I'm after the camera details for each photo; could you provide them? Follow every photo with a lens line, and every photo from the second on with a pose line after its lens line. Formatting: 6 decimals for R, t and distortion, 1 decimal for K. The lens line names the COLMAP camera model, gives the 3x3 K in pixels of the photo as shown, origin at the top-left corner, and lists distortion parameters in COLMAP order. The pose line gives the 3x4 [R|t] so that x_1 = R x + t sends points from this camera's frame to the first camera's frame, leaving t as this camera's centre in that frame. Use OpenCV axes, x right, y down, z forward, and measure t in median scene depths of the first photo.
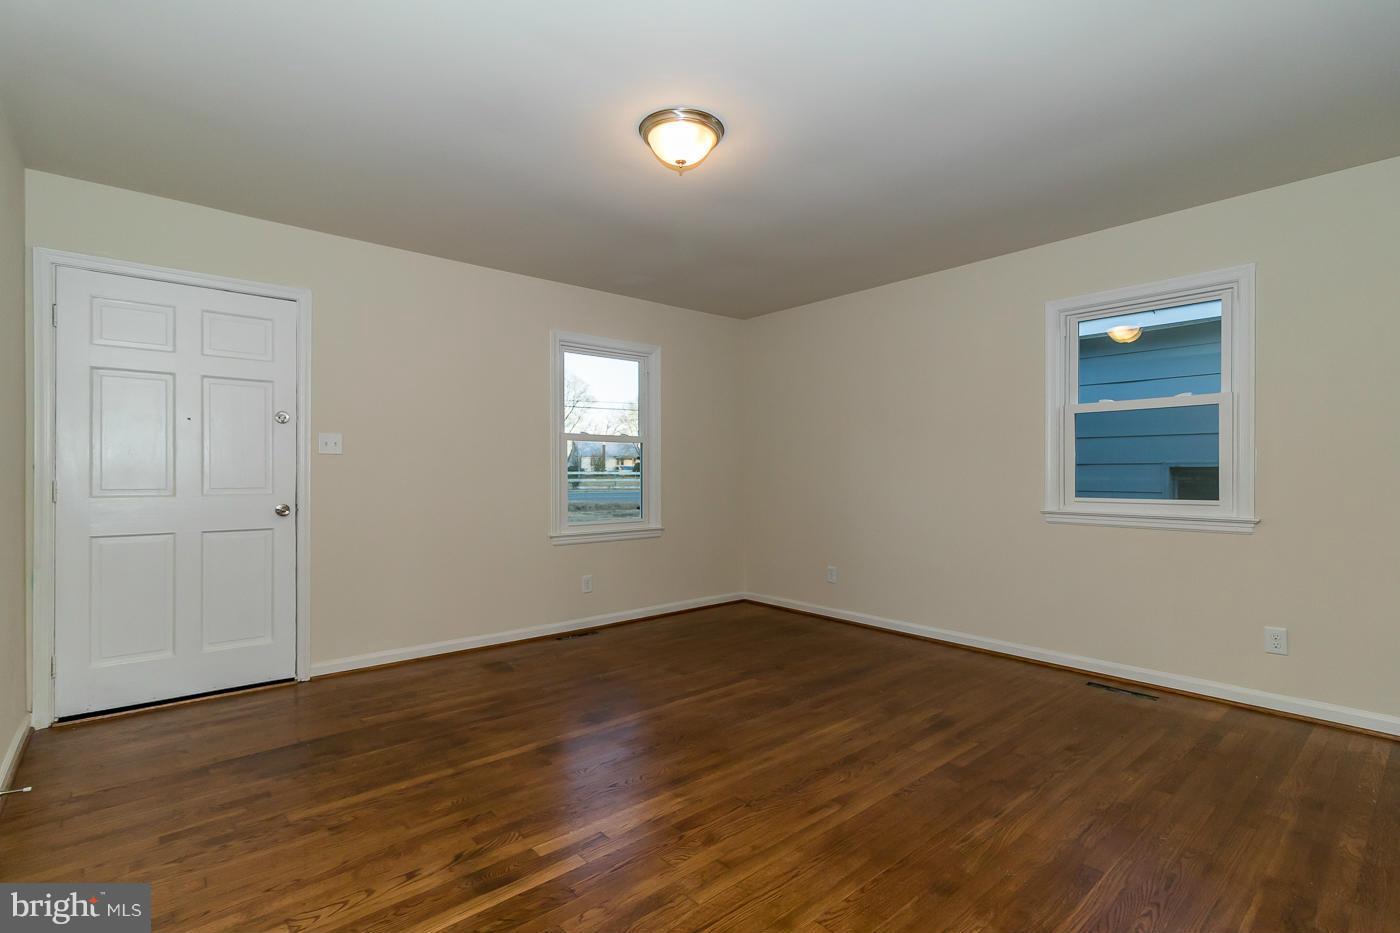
lens RADIAL K [[647.5, 0, 693.6], [0, 647.5, 472.1], [0, 0, 1]] dist [0.003822, 0.000417]
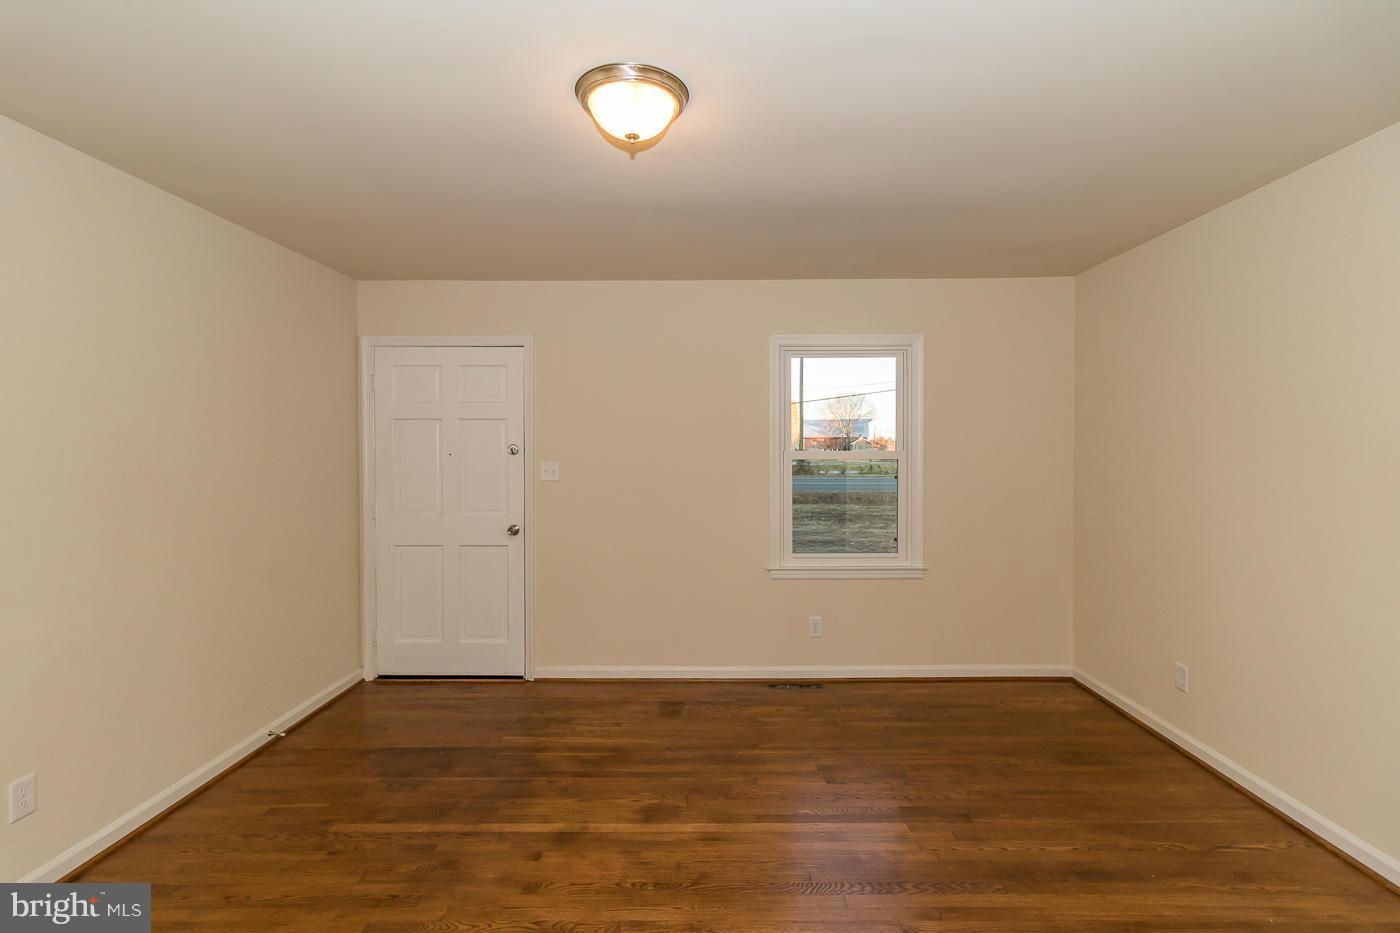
lens RADIAL K [[659.4, 0, 715.0], [0, 659.4, 462.1], [0, 0, 1]] dist [0.004465, 0.000892]
pose [[0.758821, 0.010335, -0.651217, 0.462010], [0.003977, 0.999782, 0.020502, -0.097641], [0.651287, -0.018147, 0.758615, 0.395769]]
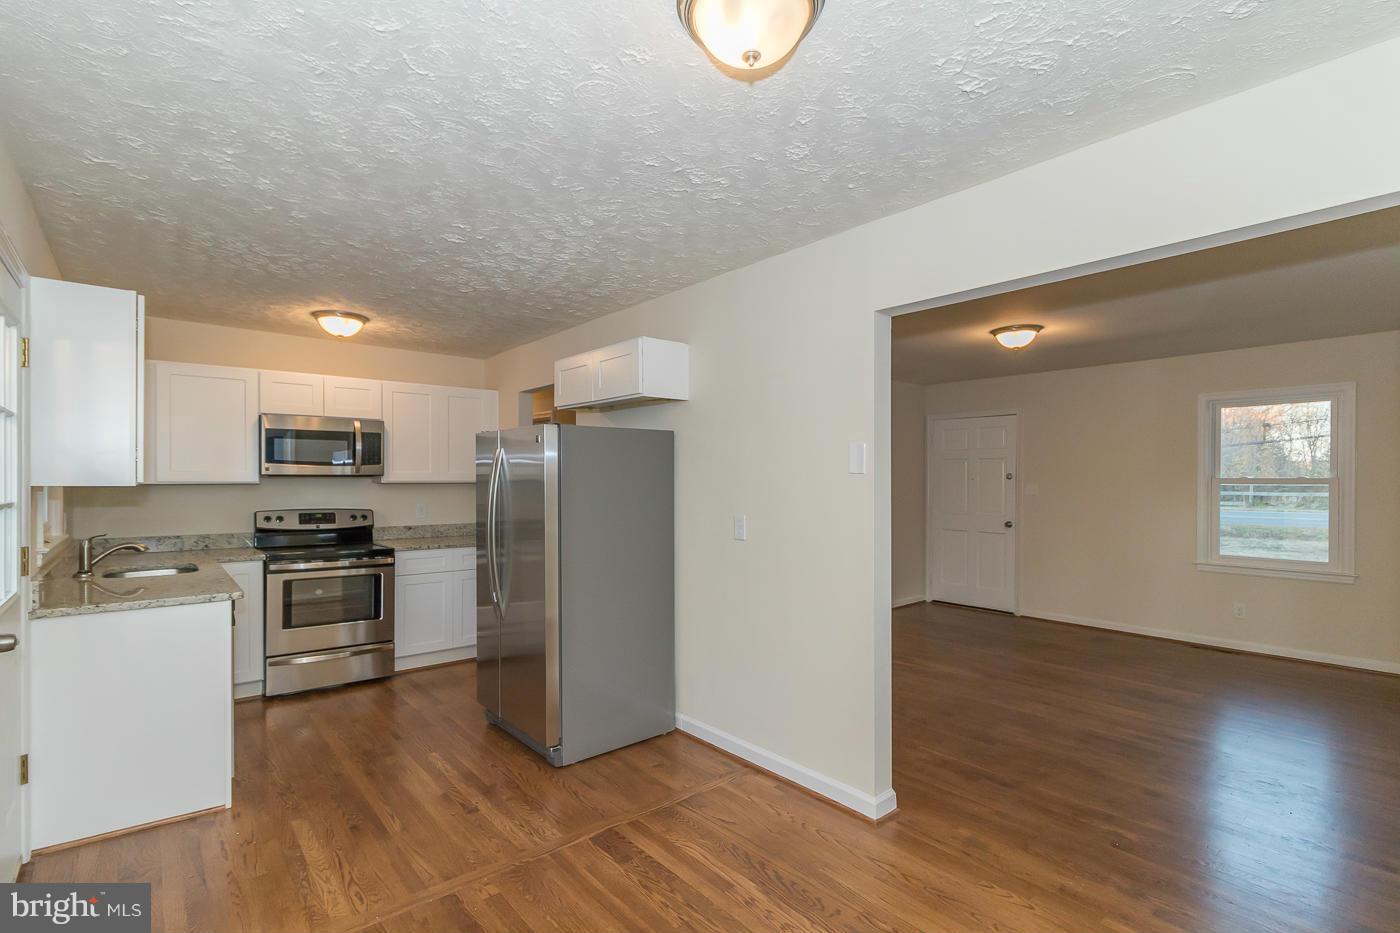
lens RADIAL K [[649.9, 0, 699.6], [0, 649.9, 477.4], [0, 0, 1]] dist [0.004810, -0.000160]
pose [[-0.007957, -0.003258, -0.999963, 1.505403], [-0.001065, 0.999994, -0.003250, -0.085072], [0.999968, 0.001039, -0.007960, 0.108999]]
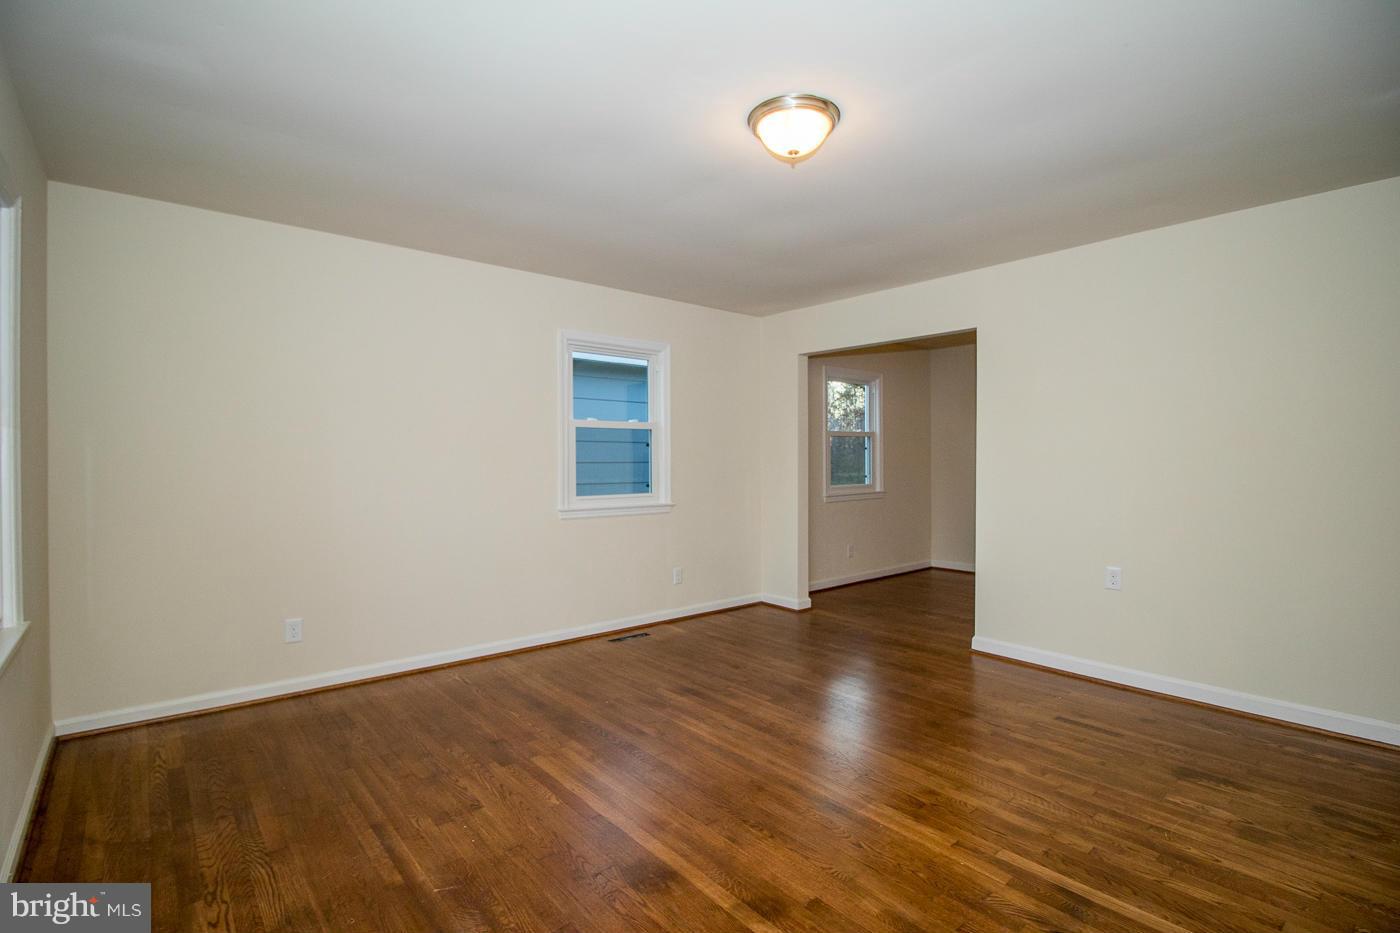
lens RADIAL K [[664.3, 0, 699.7], [0, 664.3, 462.5], [0, 0, 1]] dist [-0.019831, -0.000139]
pose [[0.002884, -0.001748, 0.999994, -0.792028], [0.000890, 0.999998, 0.001746, -0.031819], [-0.999995, 0.000885, 0.002885, 0.937259]]
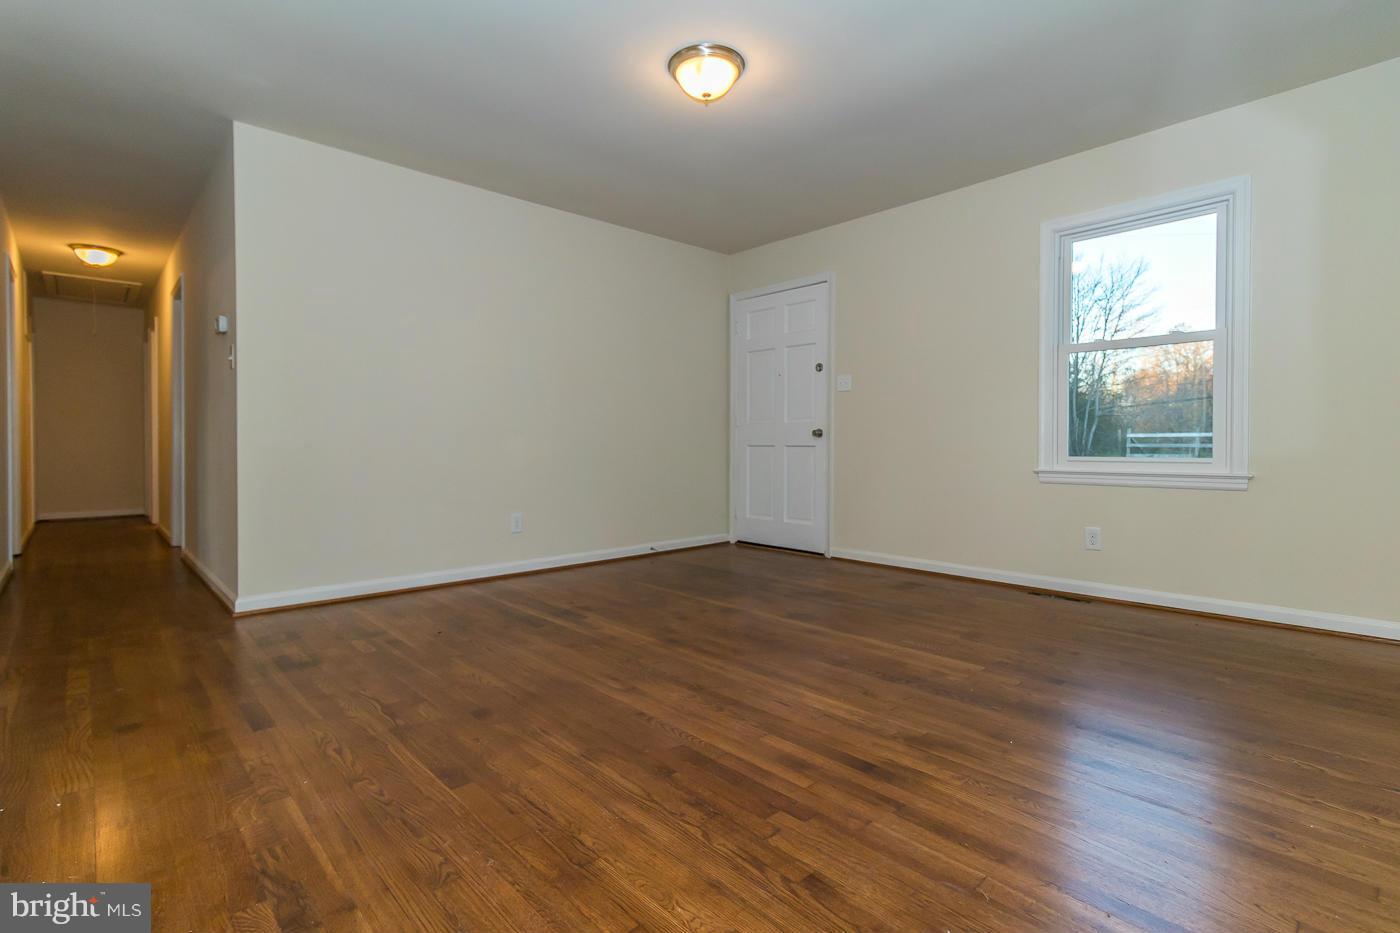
lens RADIAL K [[664.2, 0, 696.7], [0, 664.2, 448.8], [0, 0, 1]] dist [0.003064, 0.000496]
pose [[0.038271, 0.007081, -0.999242, 0.920543], [0.001785, 0.999973, 0.007155, 0.093935], [0.999266, -0.002058, 0.038257, 0.779097]]
